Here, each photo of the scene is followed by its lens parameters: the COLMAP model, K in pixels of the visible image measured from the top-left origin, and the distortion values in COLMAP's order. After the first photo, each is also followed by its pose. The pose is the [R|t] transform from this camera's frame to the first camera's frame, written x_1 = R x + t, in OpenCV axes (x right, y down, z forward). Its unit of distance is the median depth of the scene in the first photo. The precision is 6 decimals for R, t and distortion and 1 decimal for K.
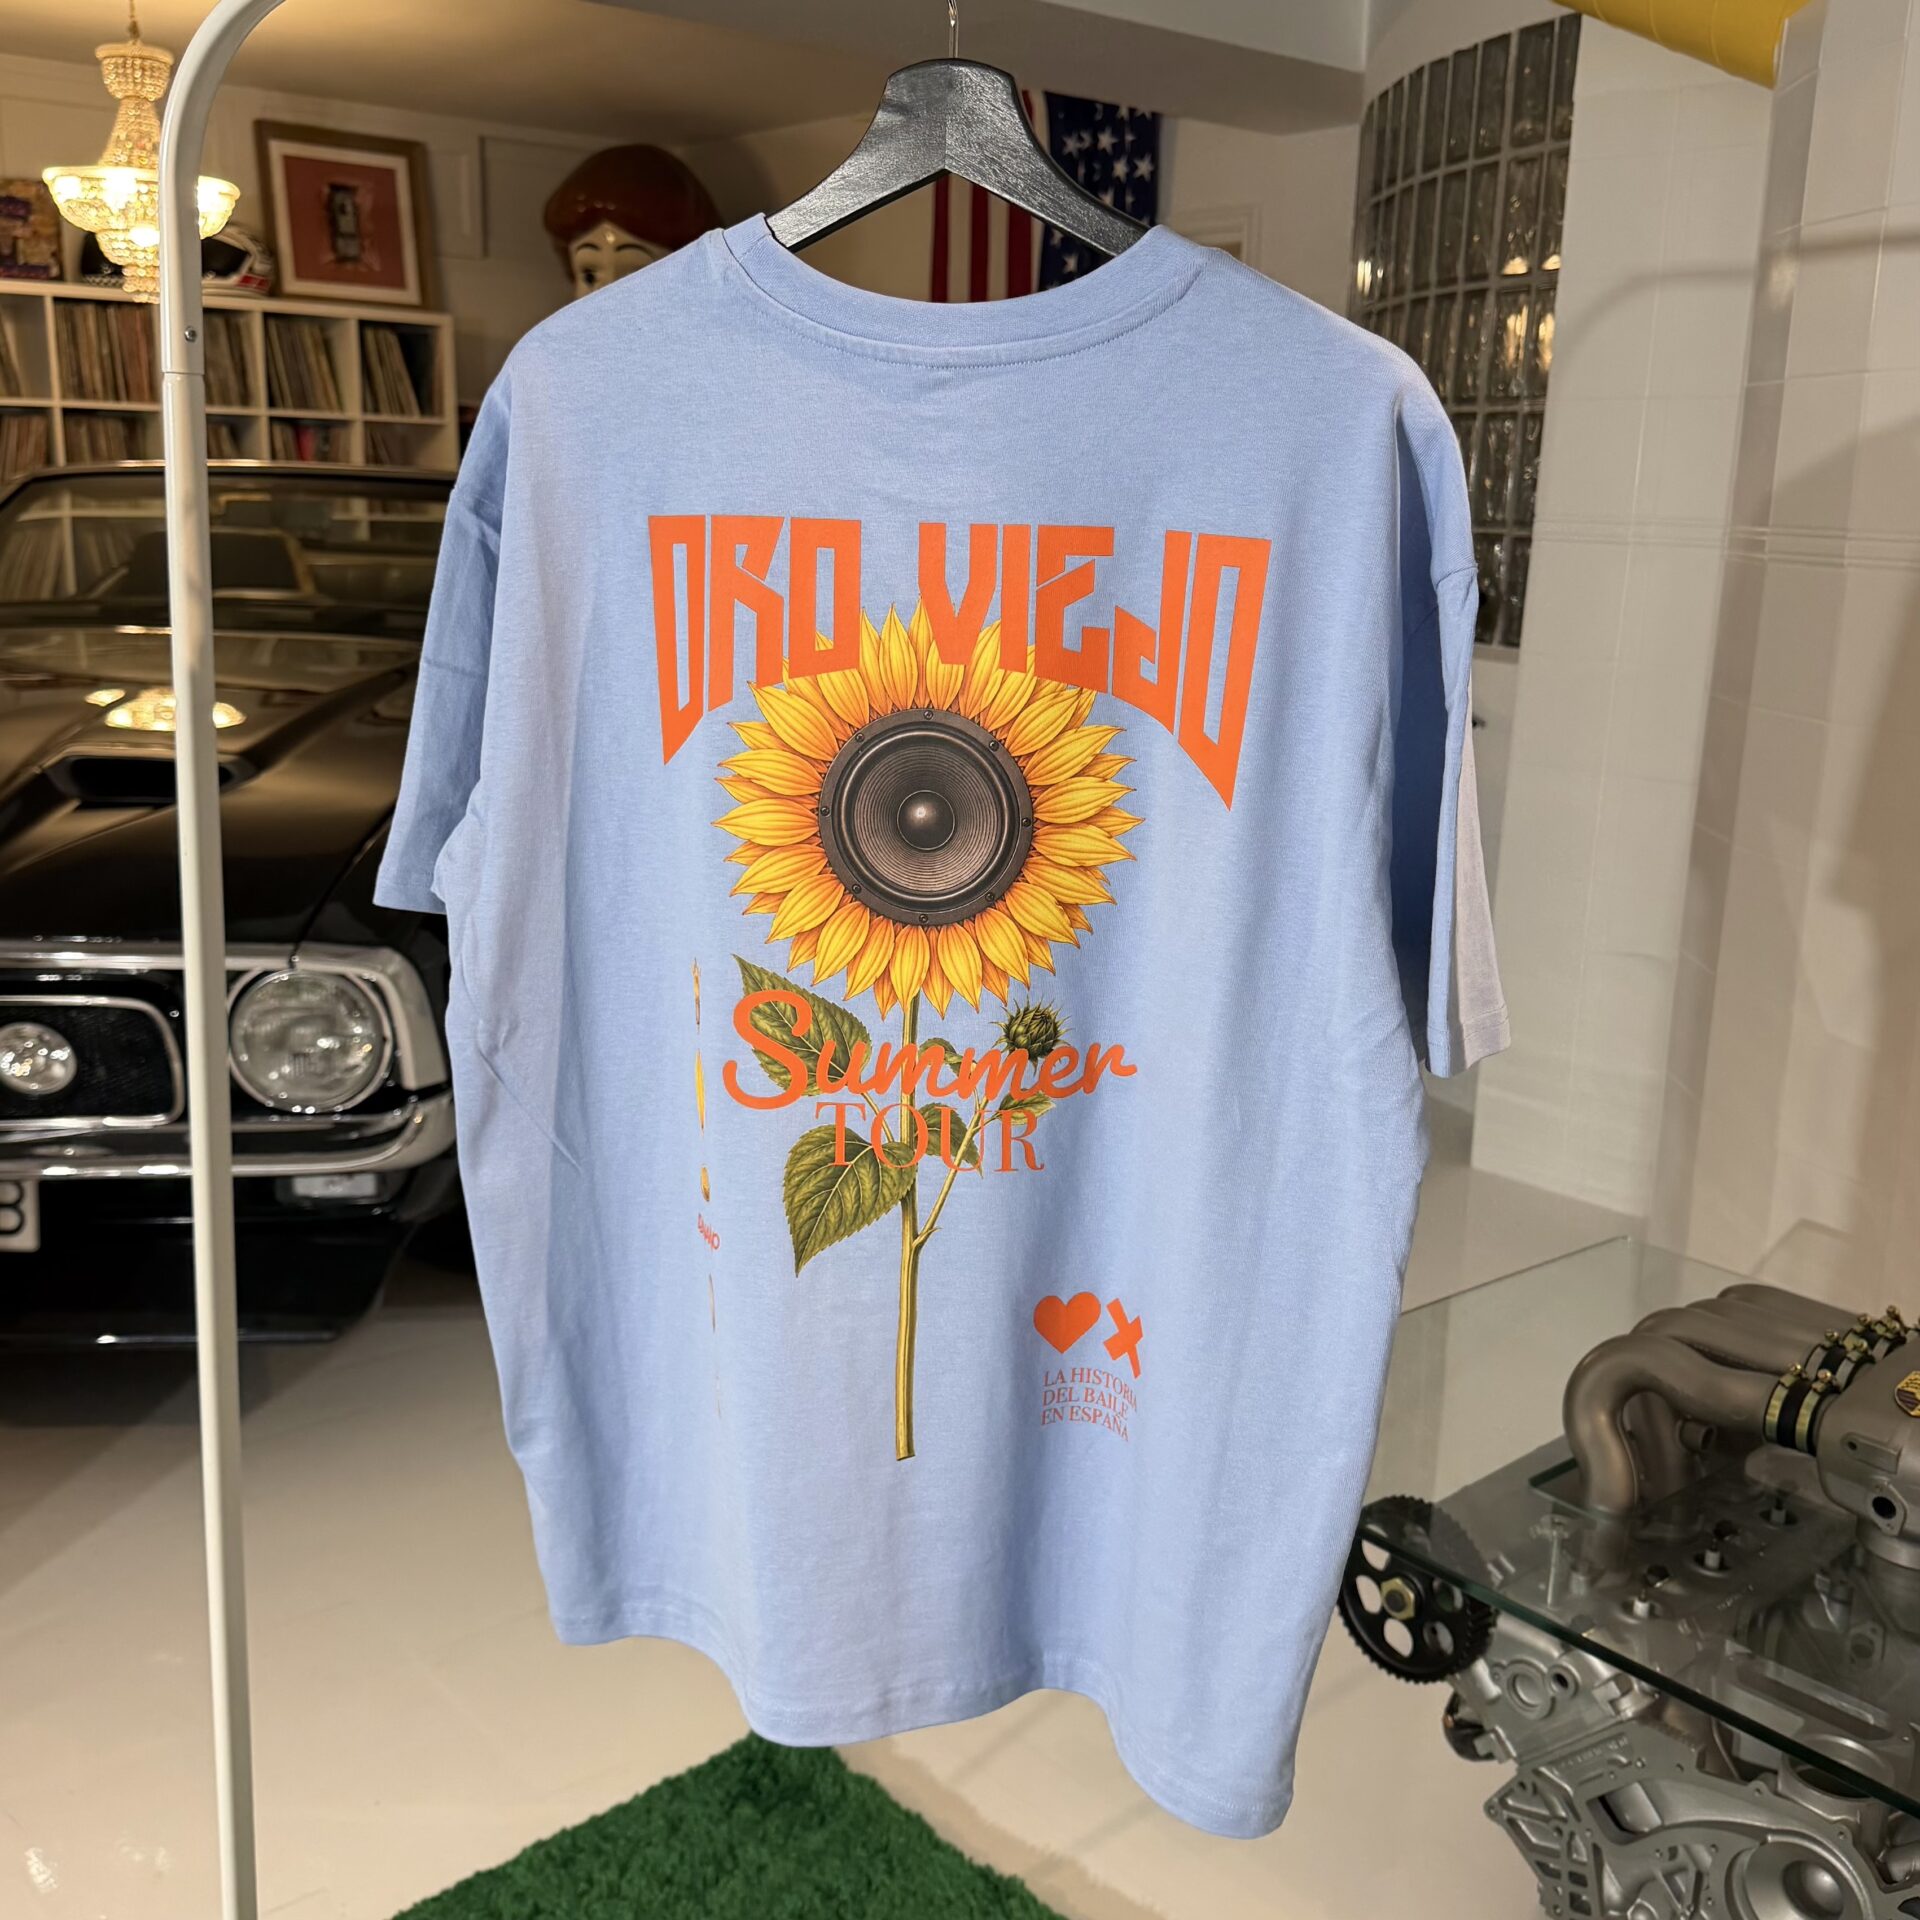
lens RADIAL K [[2040.8, 0, 960.0], [0, 2040.8, 960.0], [0, 0, 1]] dist [0.057523, -0.126268]
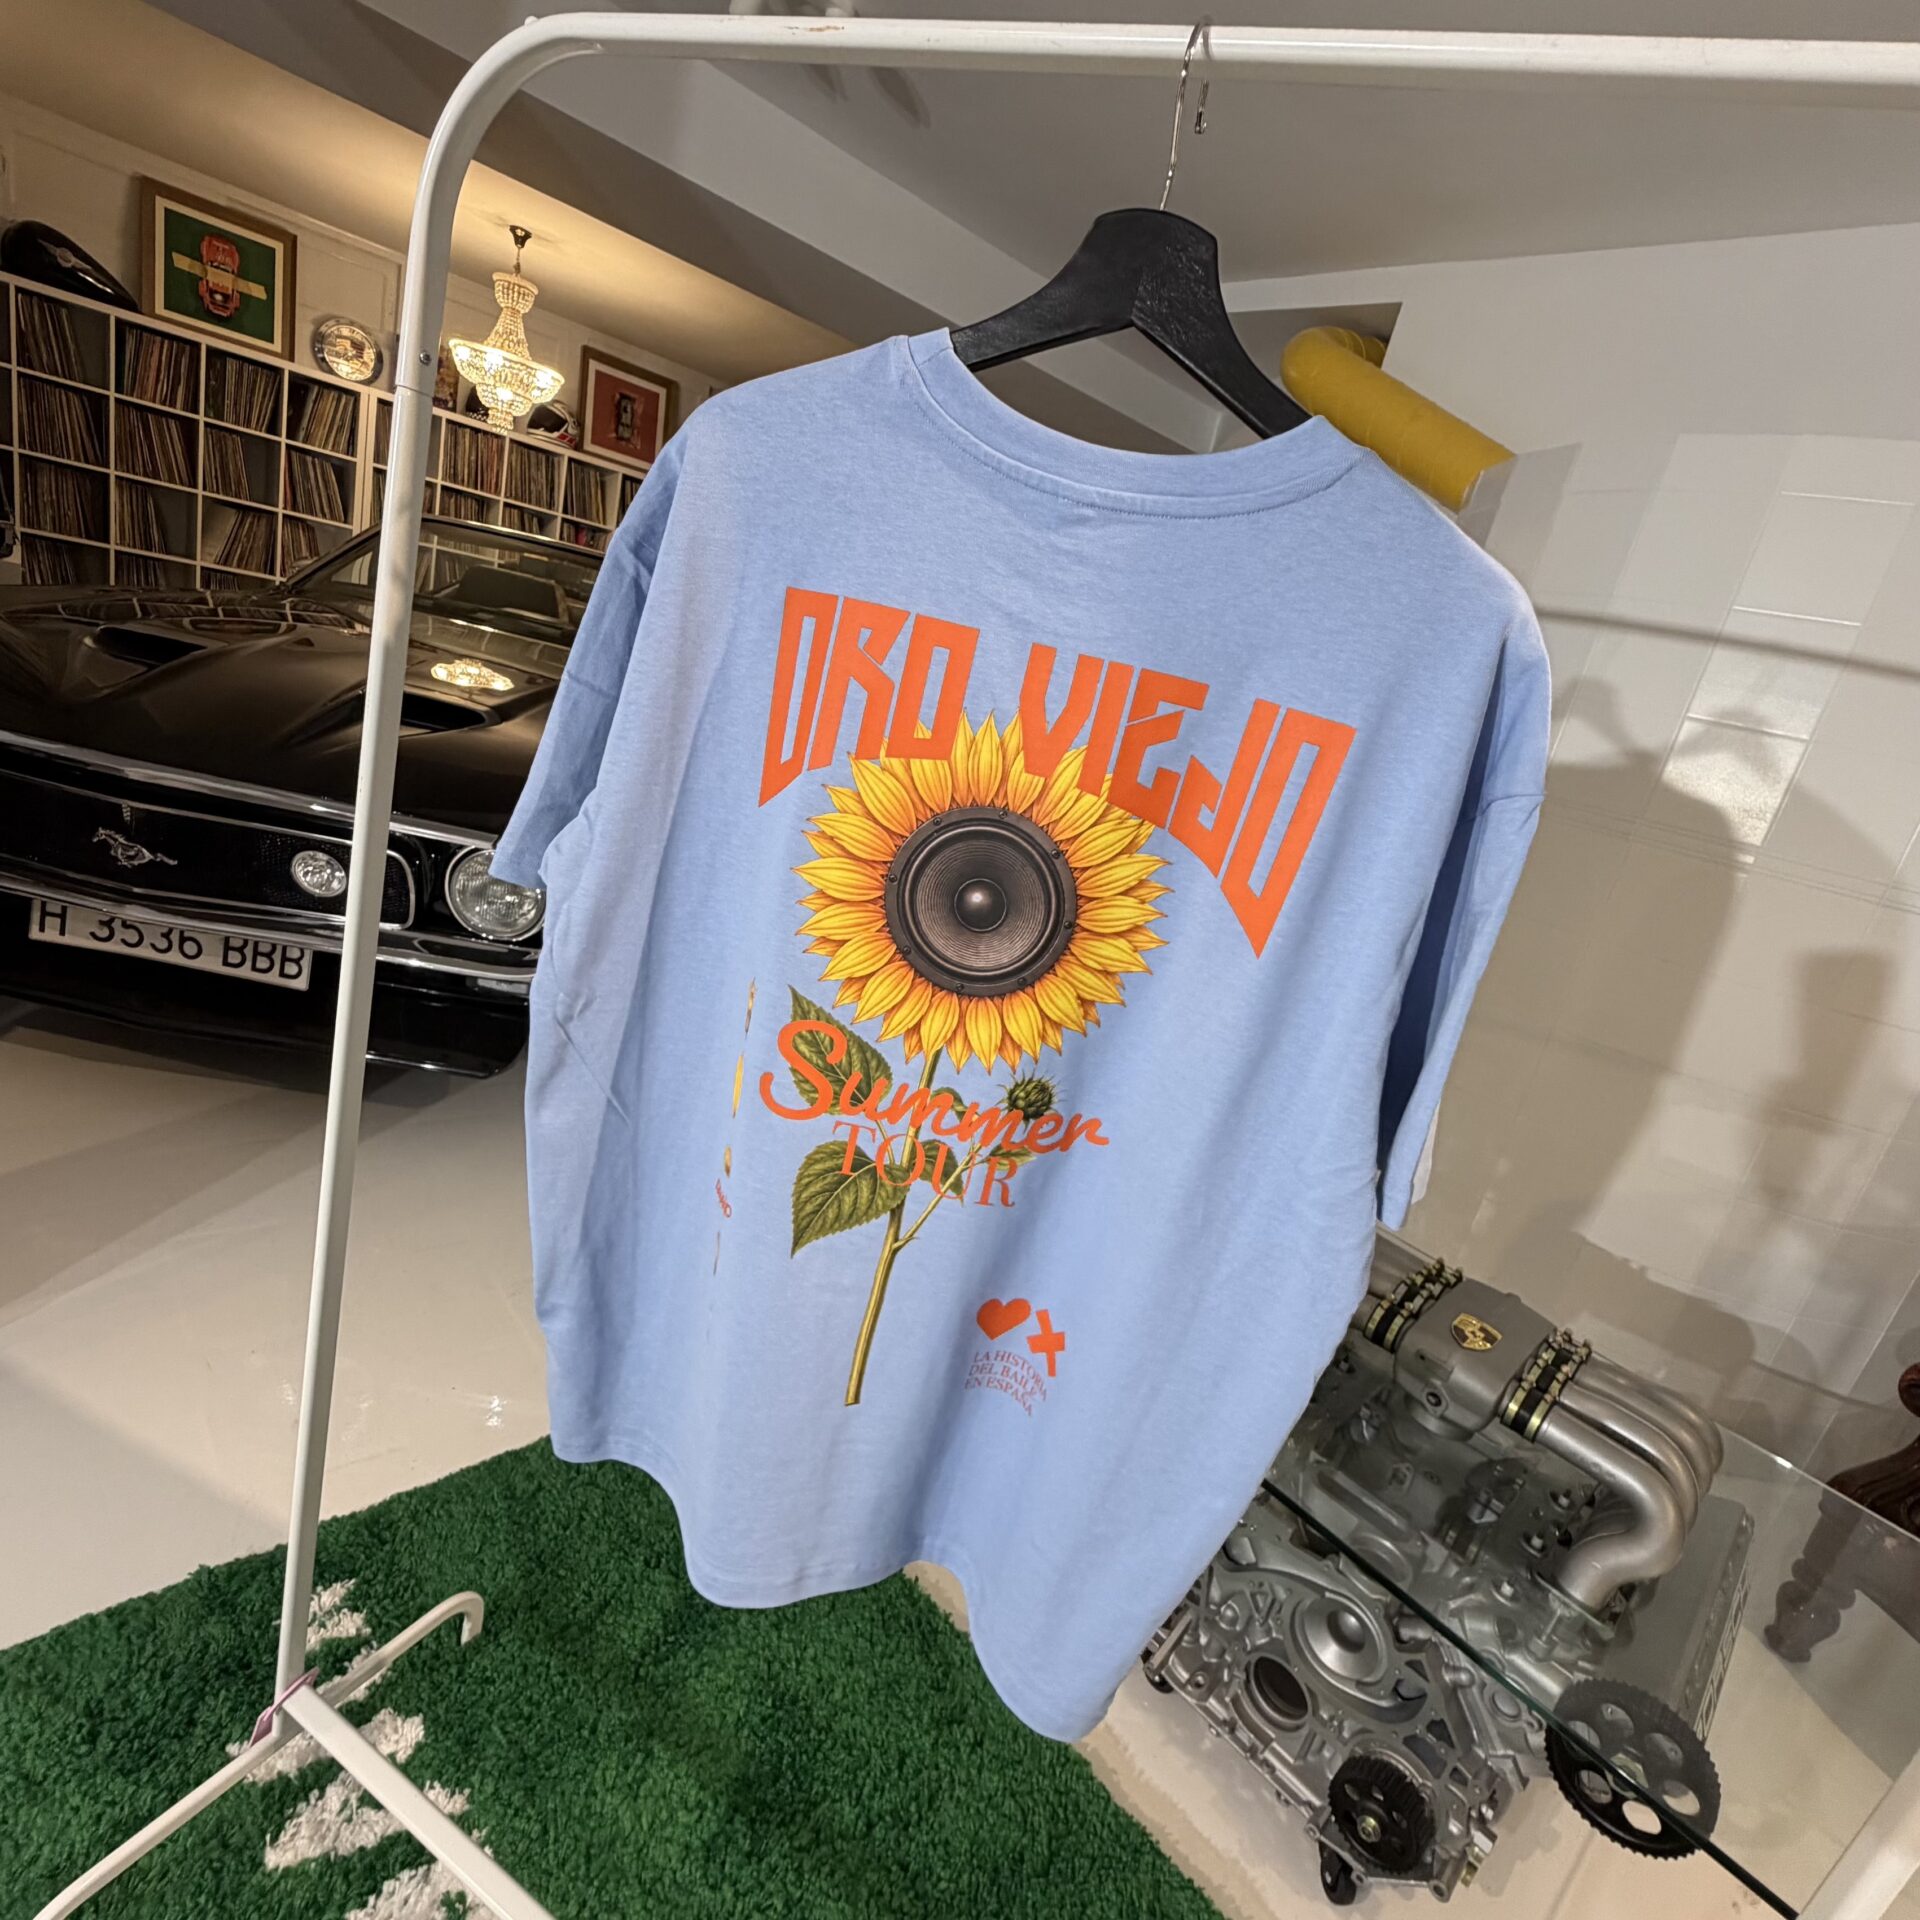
lens RADIAL K [[1047.4, 0, 962.5], [0, 1047.4, 961.4], [0, 0, 1]] dist [-0.008120, 0.001770]
pose [[0.978194, 0.187632, 0.089051, -0.070543], [-0.193029, 0.979571, 0.056388, -0.067340], [-0.076652, -0.072348, 0.994430, 0.411418]]
